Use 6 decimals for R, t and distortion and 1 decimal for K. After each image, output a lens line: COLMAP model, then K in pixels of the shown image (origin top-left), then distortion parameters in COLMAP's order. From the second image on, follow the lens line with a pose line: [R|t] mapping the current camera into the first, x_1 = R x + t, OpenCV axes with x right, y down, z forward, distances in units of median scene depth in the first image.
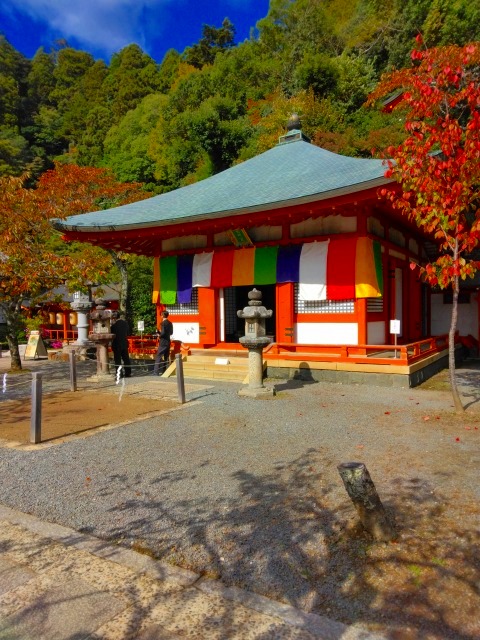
lens RADIAL K [[471.9, 0, 256.5], [0, 471.9, 334.6], [0, 0, 1]] dist [0.038499, -0.070497]
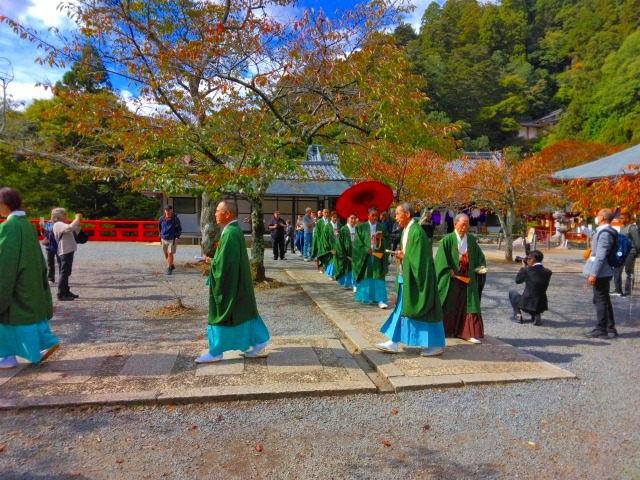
lens RADIAL K [[471.9, 0, 320.0], [0, 471.9, 240.0], [0, 0, 1]] dist [0.038499, -0.070497]
pose [[0.660721, 0.057061, -0.748460, 0.041503], [-0.062193, 0.997840, 0.021172, 0.005417], [0.748051, 0.032560, 0.662842, -0.094320]]
